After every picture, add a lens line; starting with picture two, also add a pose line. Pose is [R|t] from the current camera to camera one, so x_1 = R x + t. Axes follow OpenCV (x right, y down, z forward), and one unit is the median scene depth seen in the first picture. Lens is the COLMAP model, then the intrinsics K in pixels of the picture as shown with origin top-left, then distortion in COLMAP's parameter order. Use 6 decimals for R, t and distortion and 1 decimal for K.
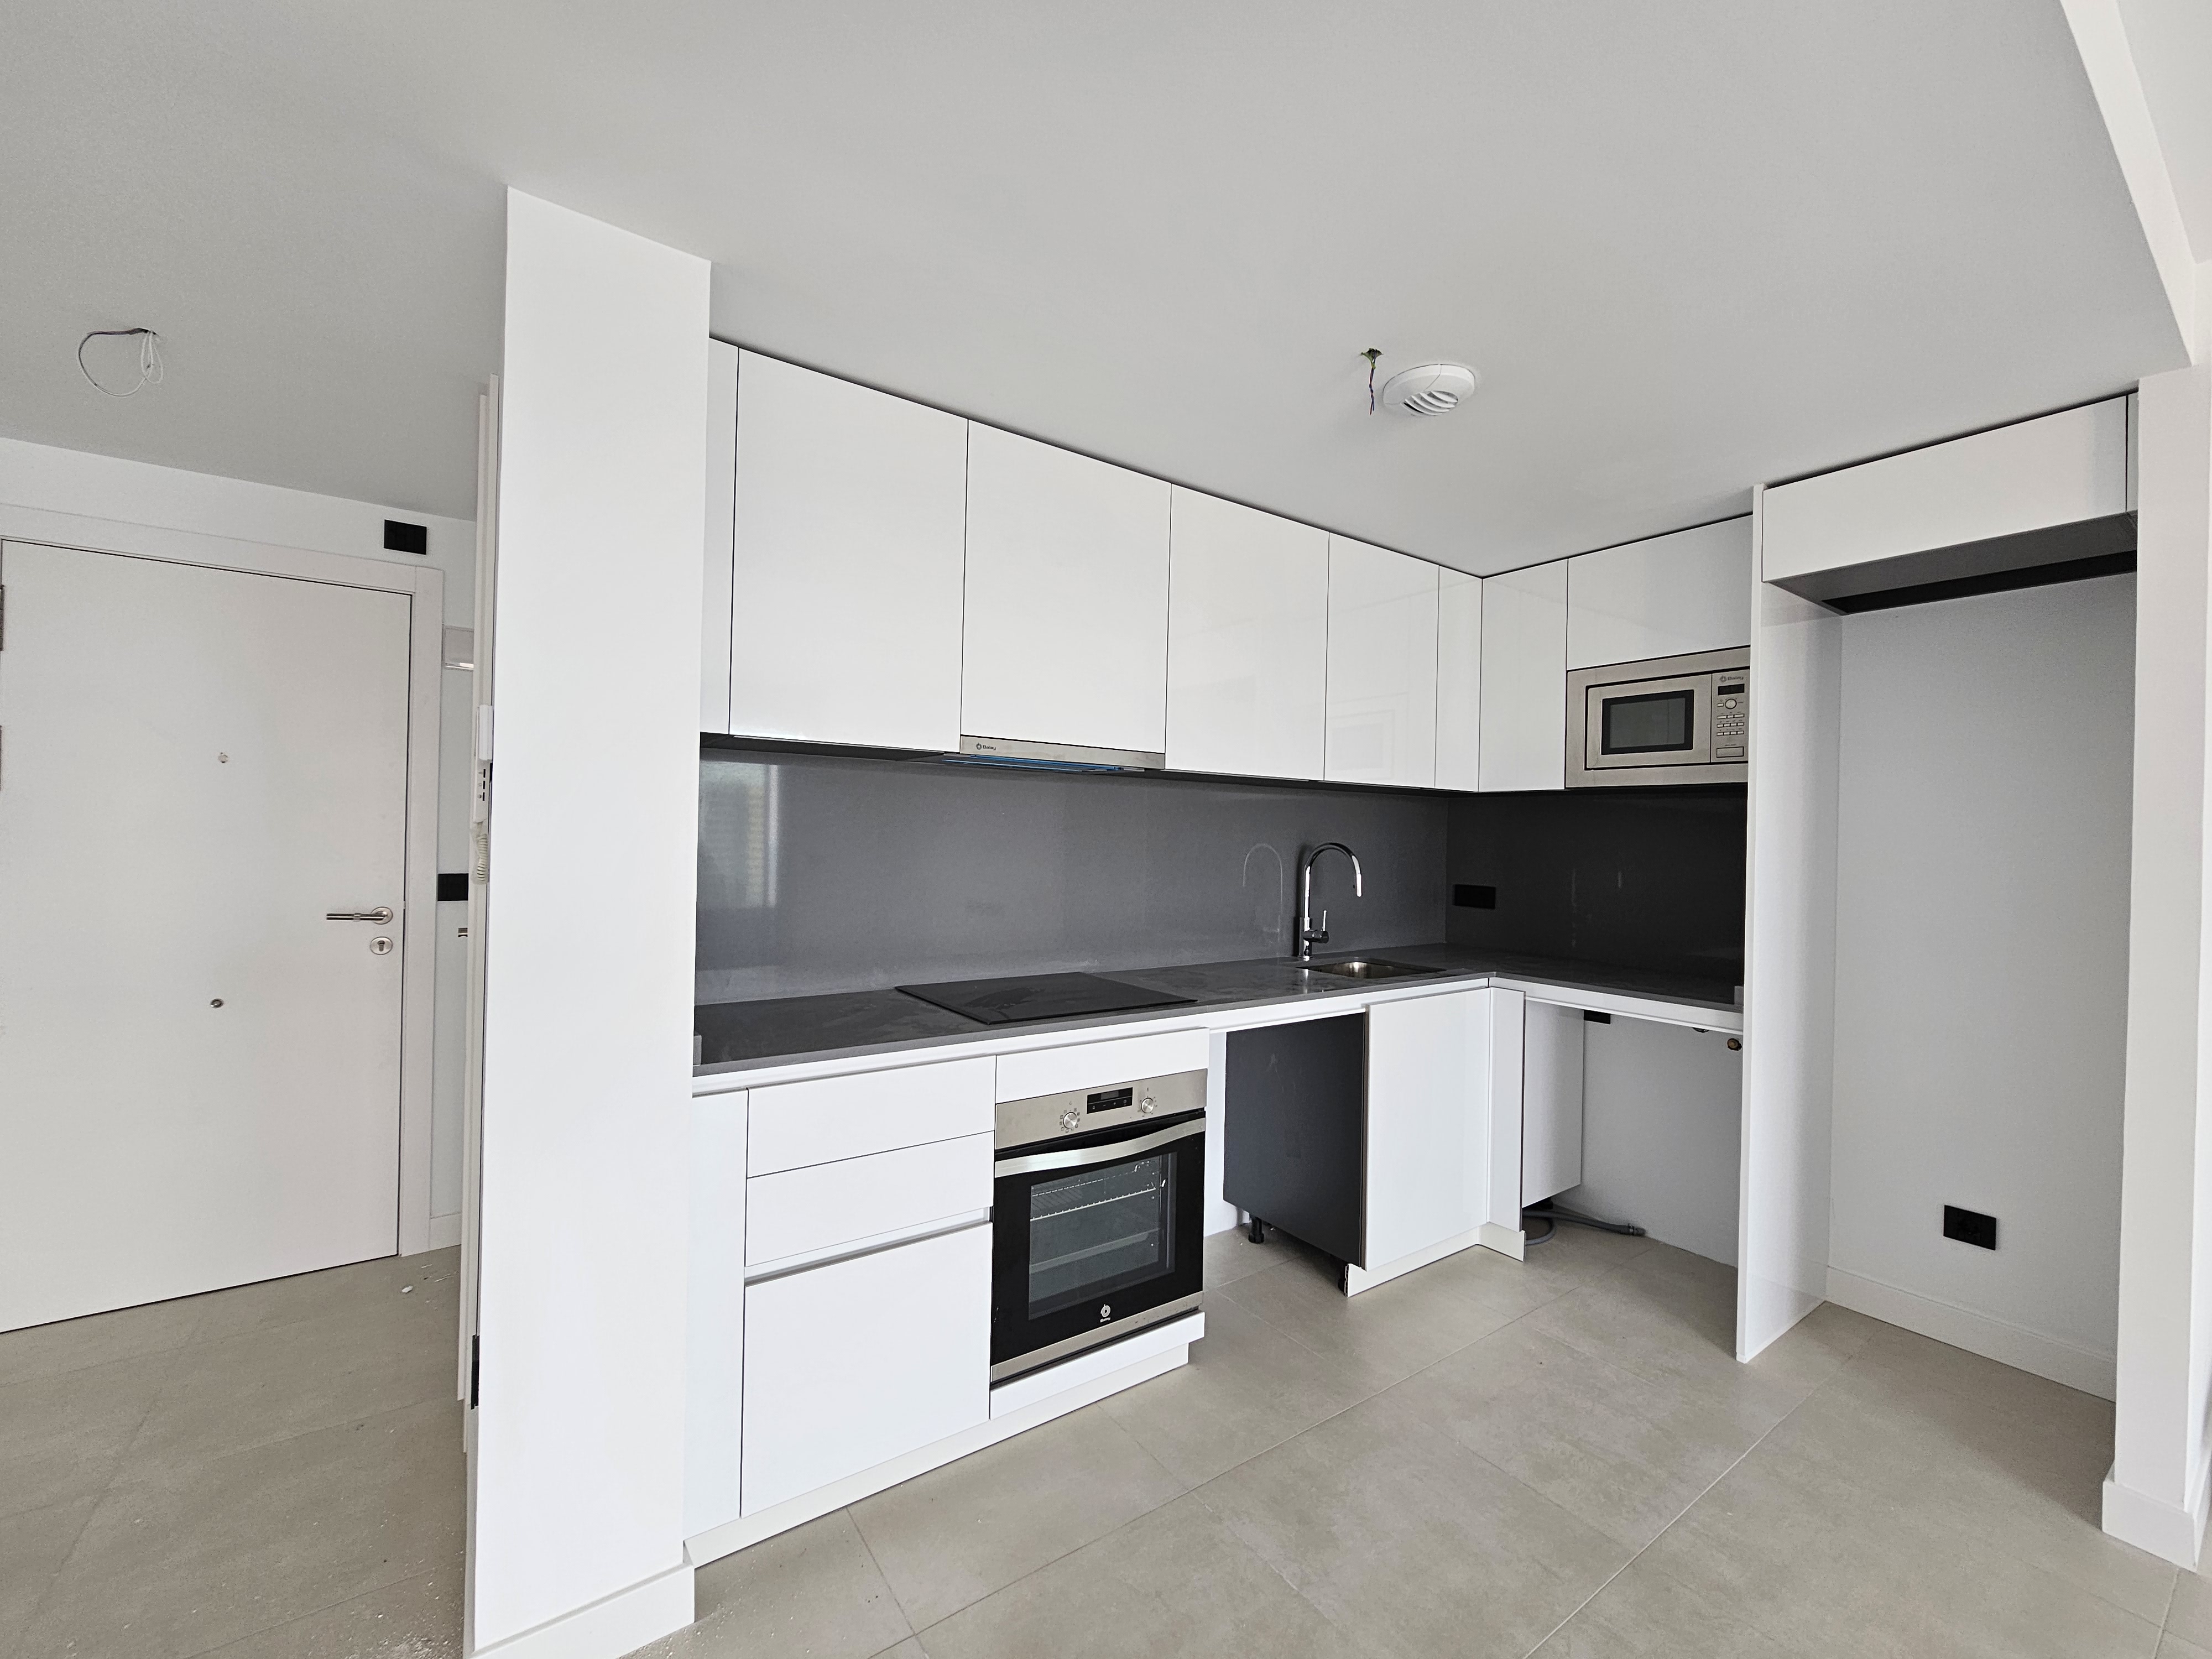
lens RADIAL K [[904.0, 0, 1101.3], [0, 904.0, 837.2], [0, 0, 1]] dist [0.000516, 0.000199]
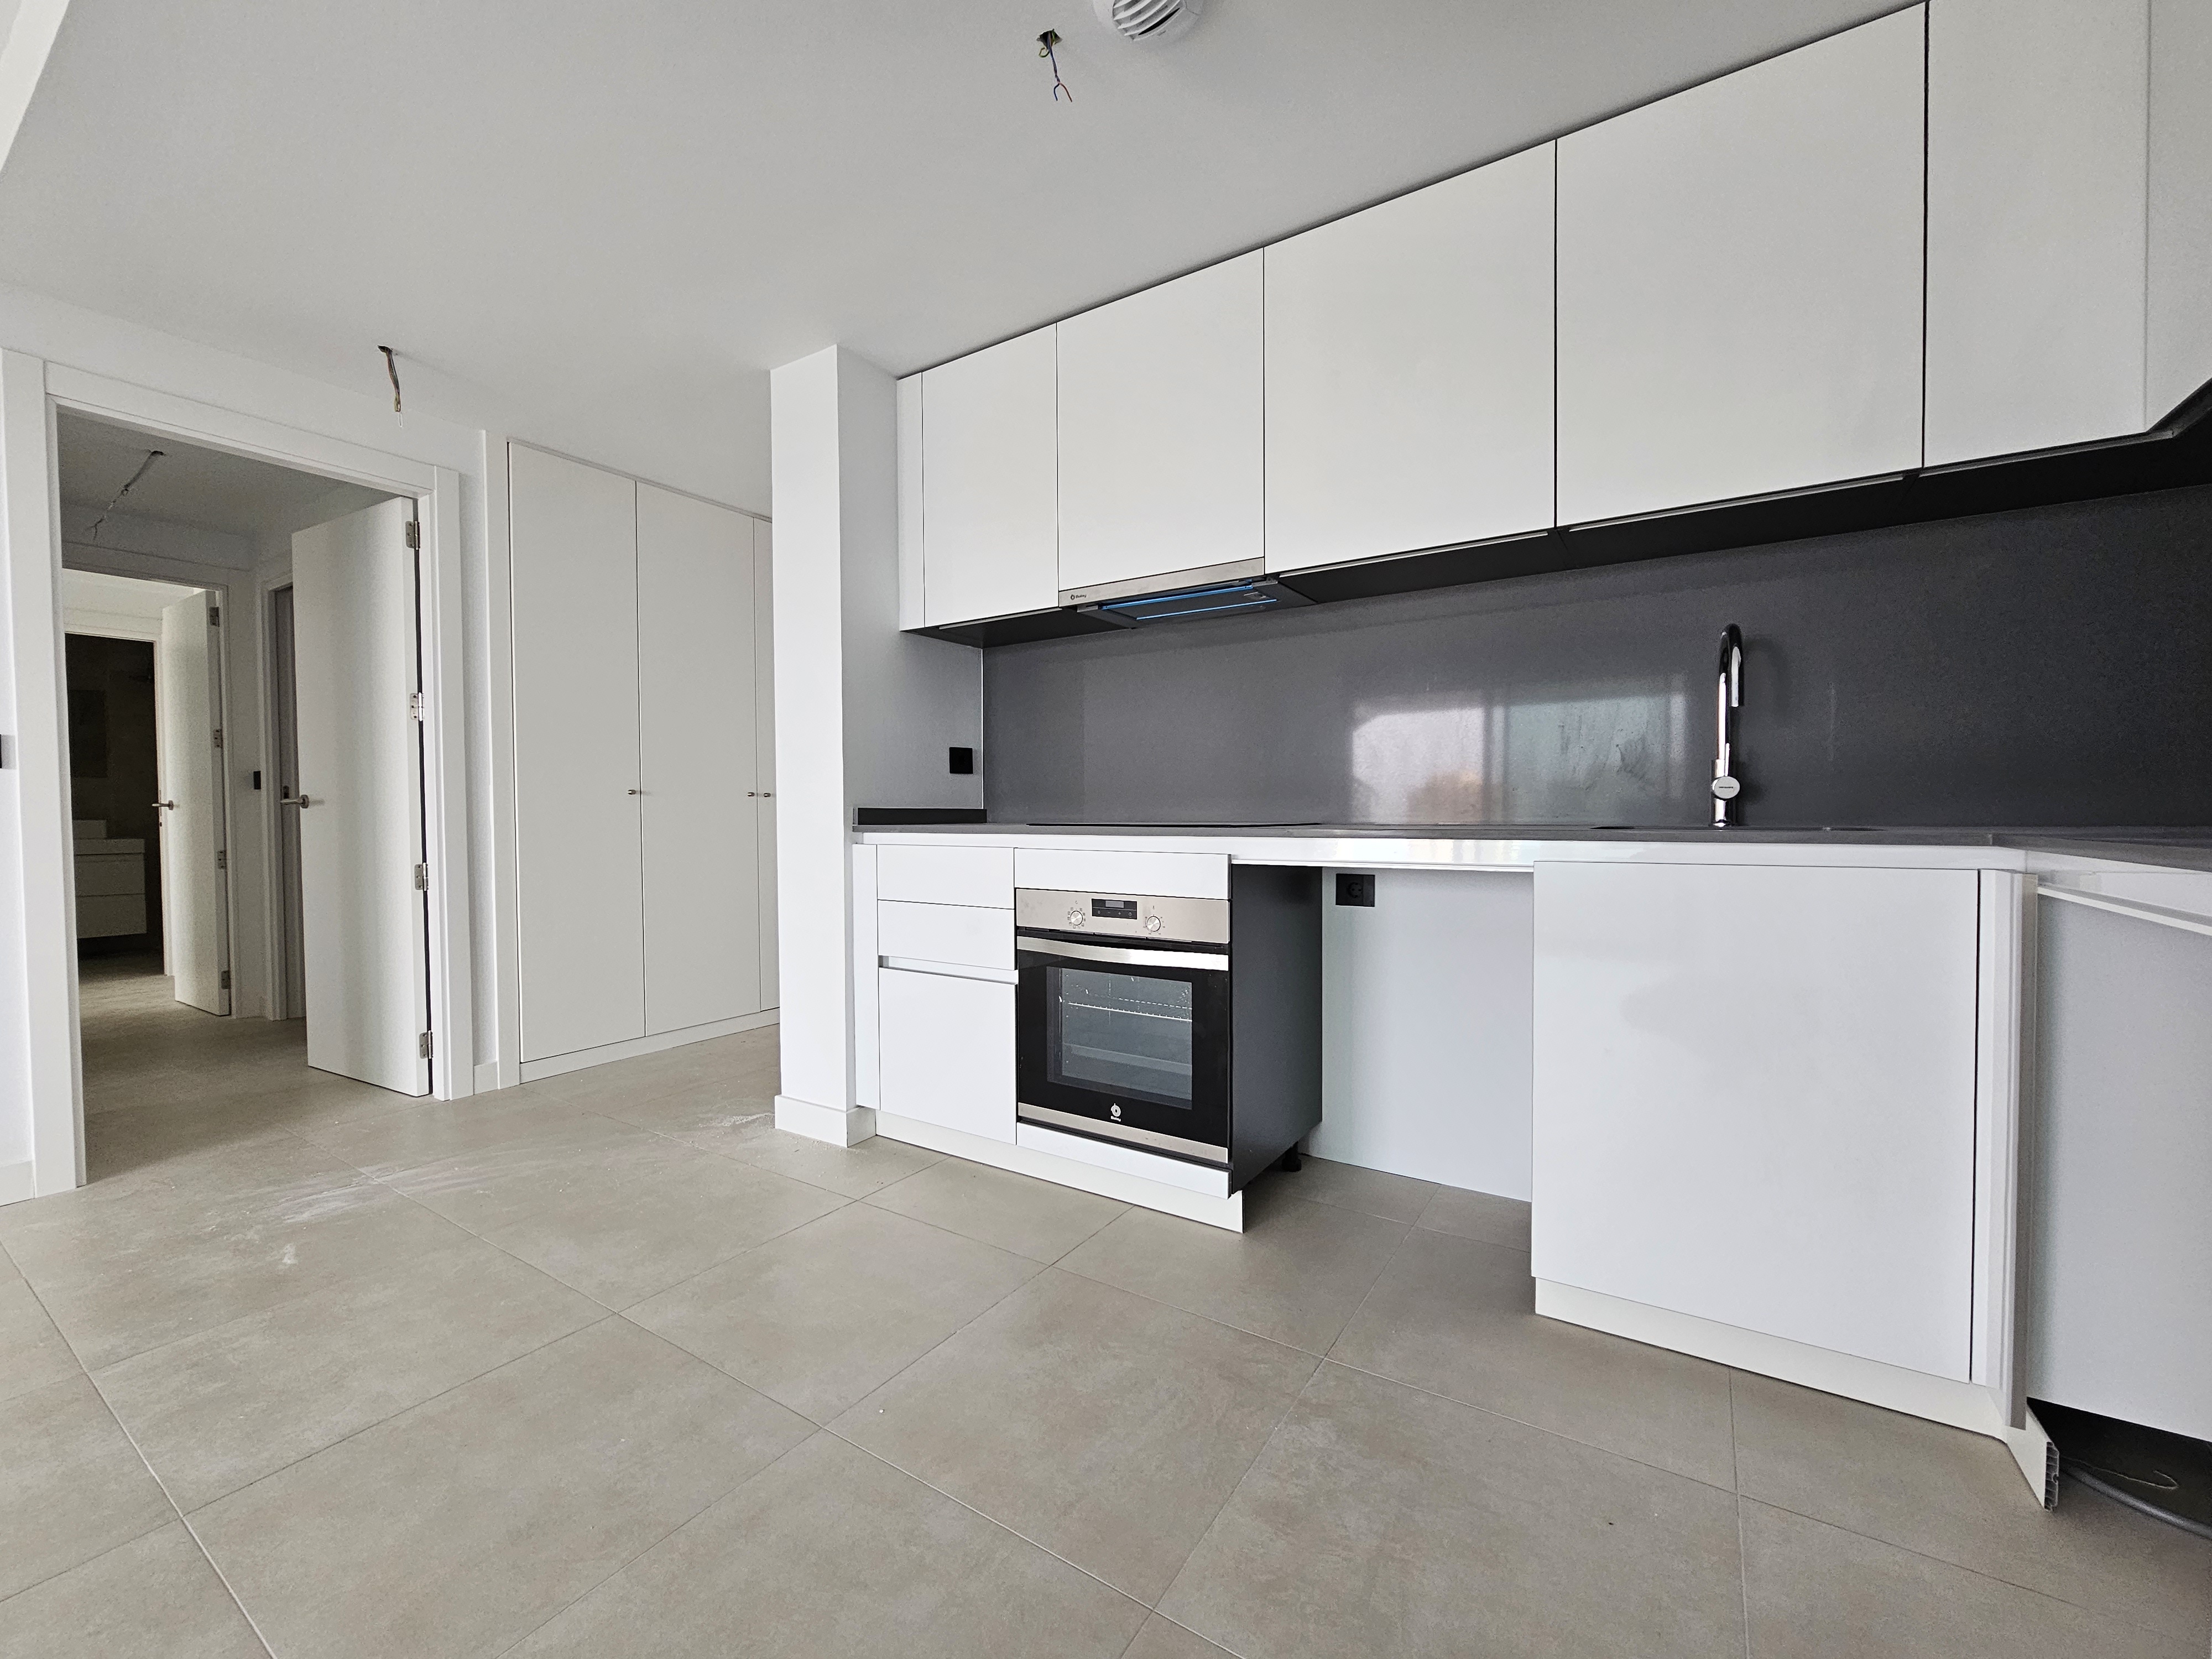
lens RADIAL K [[896.8, 0, 1105.4], [0, 896.8, 827.6], [0, 0, 1]] dist [-0.001764, -0.000005]
pose [[0.376803, -0.000212, -0.926293, 0.967342], [0.014422, 0.999880, 0.005638, 0.193472], [0.926181, -0.015483, 0.376761, 0.609923]]
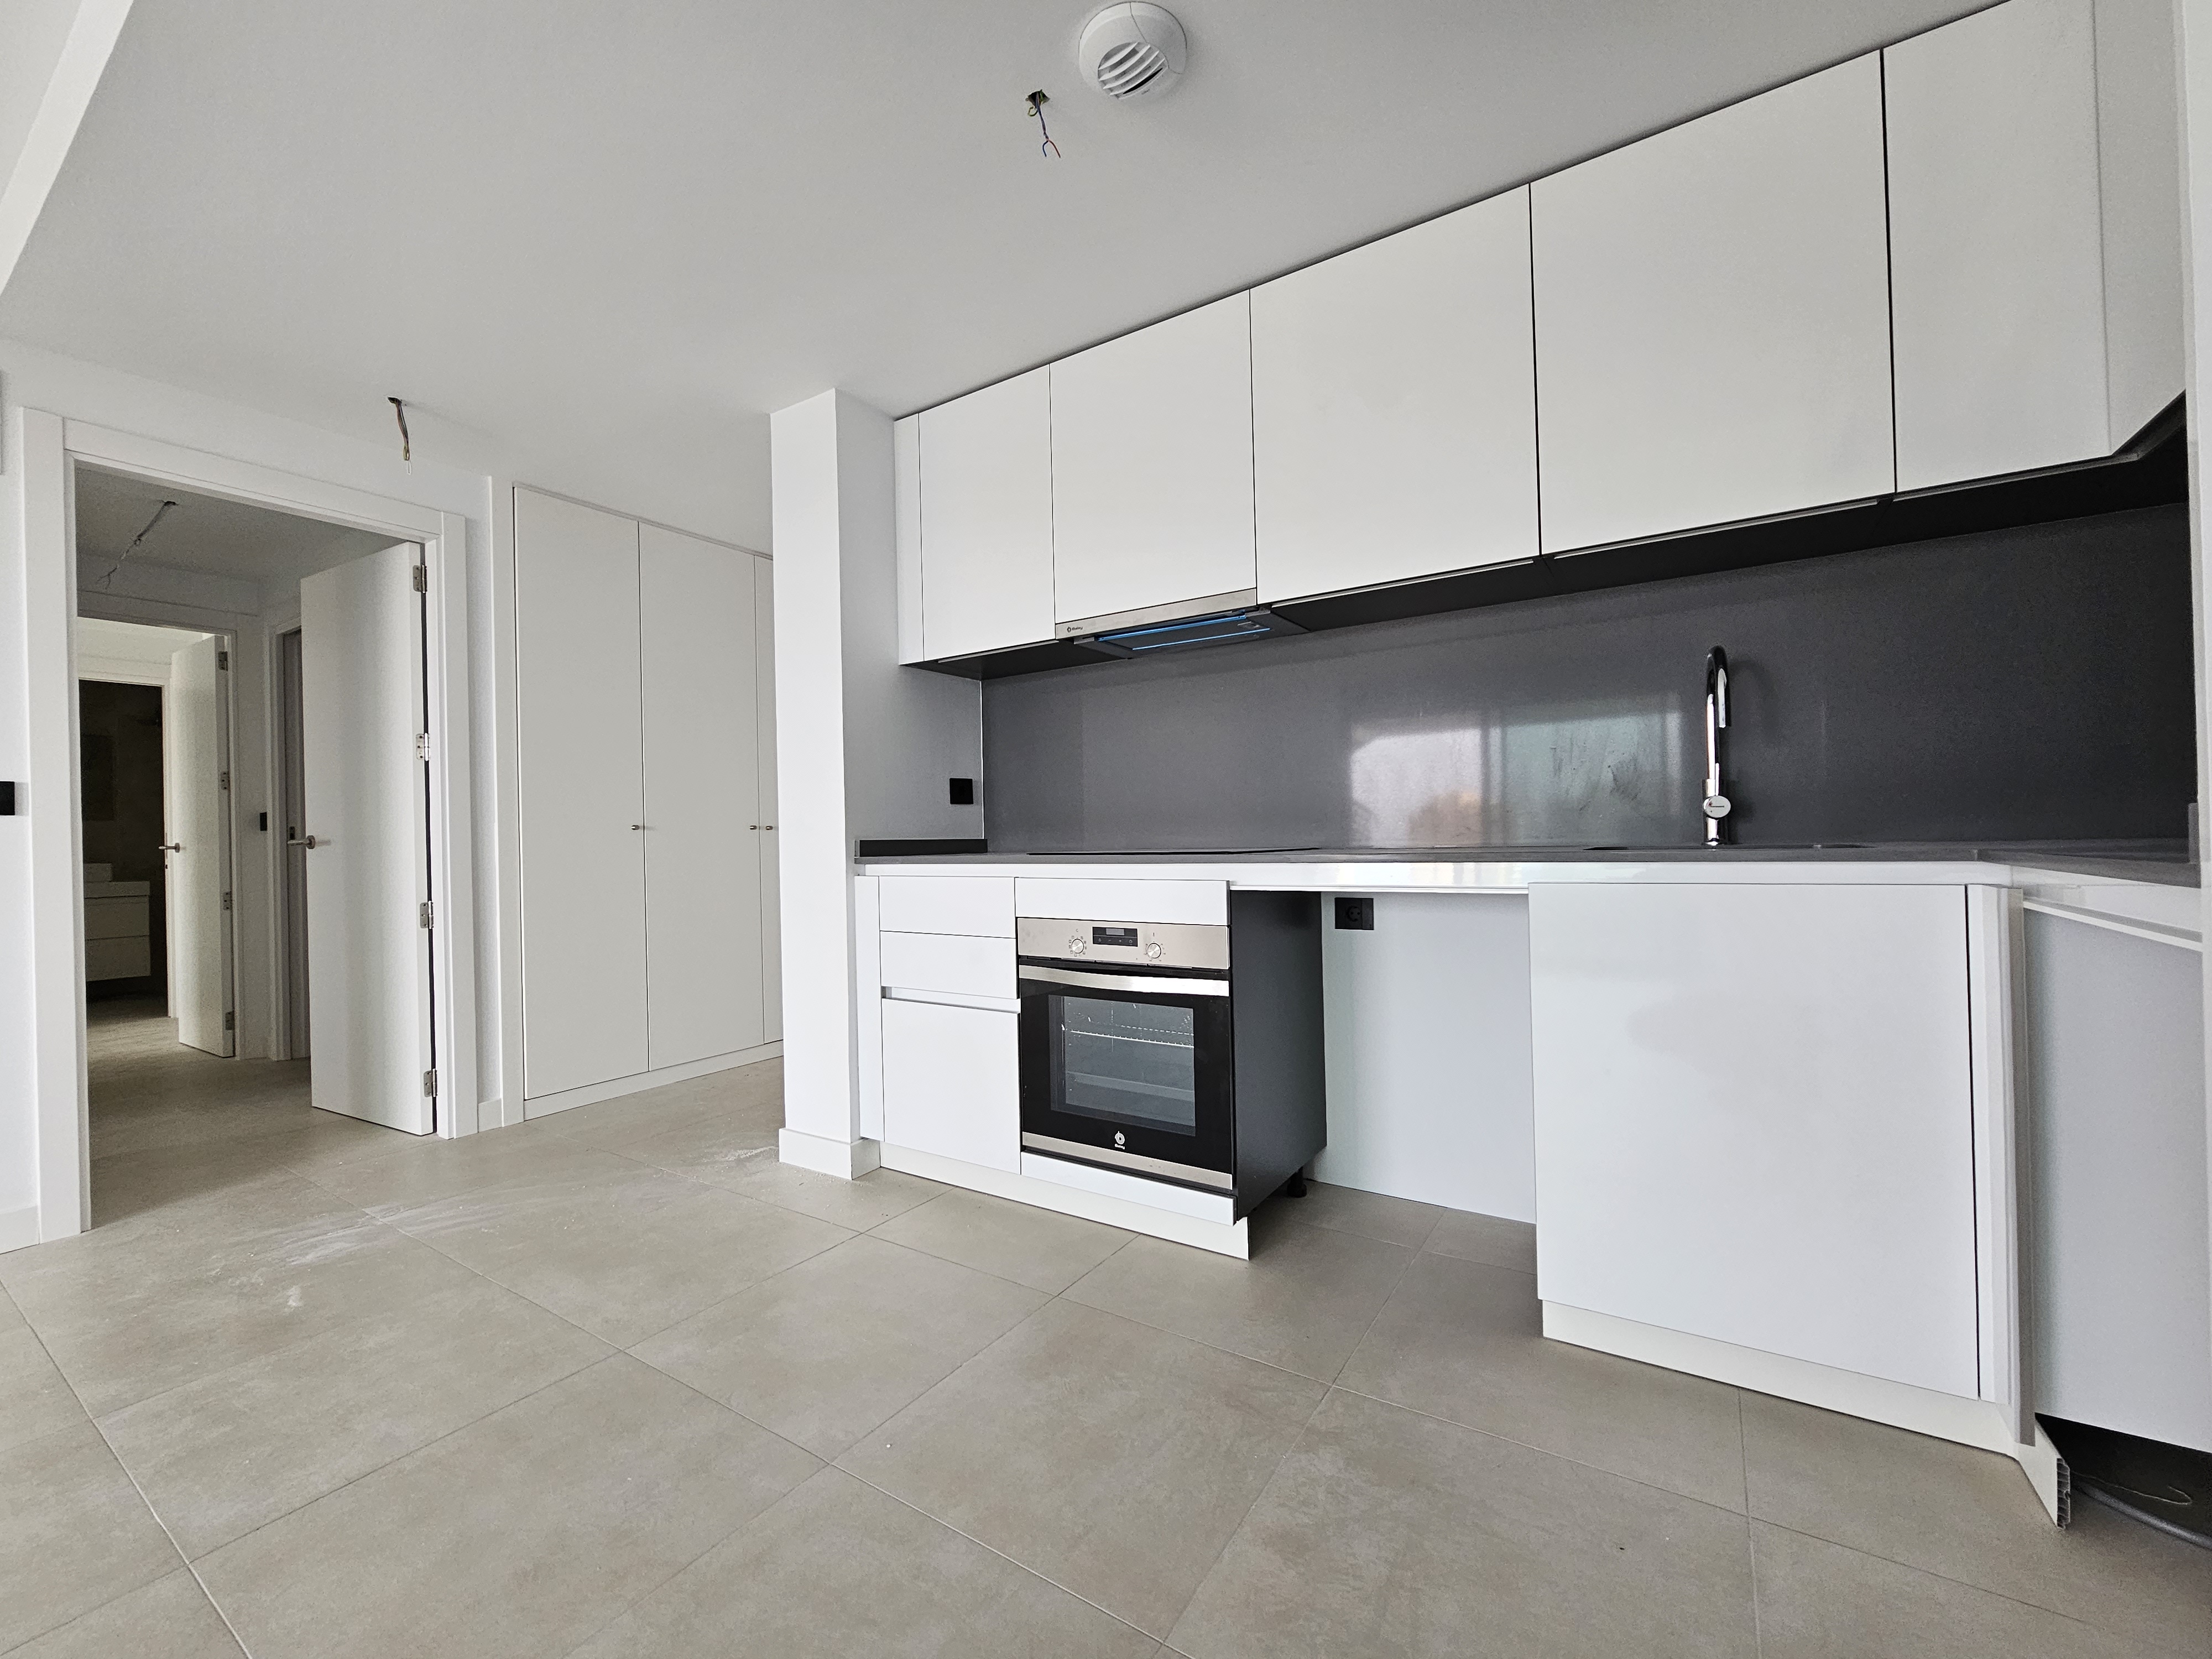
lens RADIAL K [[895.3, 0, 1107.2], [0, 895.3, 829.5], [0, 0, 1]] dist [-0.001946, 0.000055]
pose [[0.377023, -0.031234, -0.925677, 0.977053], [0.030233, 0.999314, -0.021405, 0.190964], [0.925710, -0.019916, 0.377709, 0.608747]]
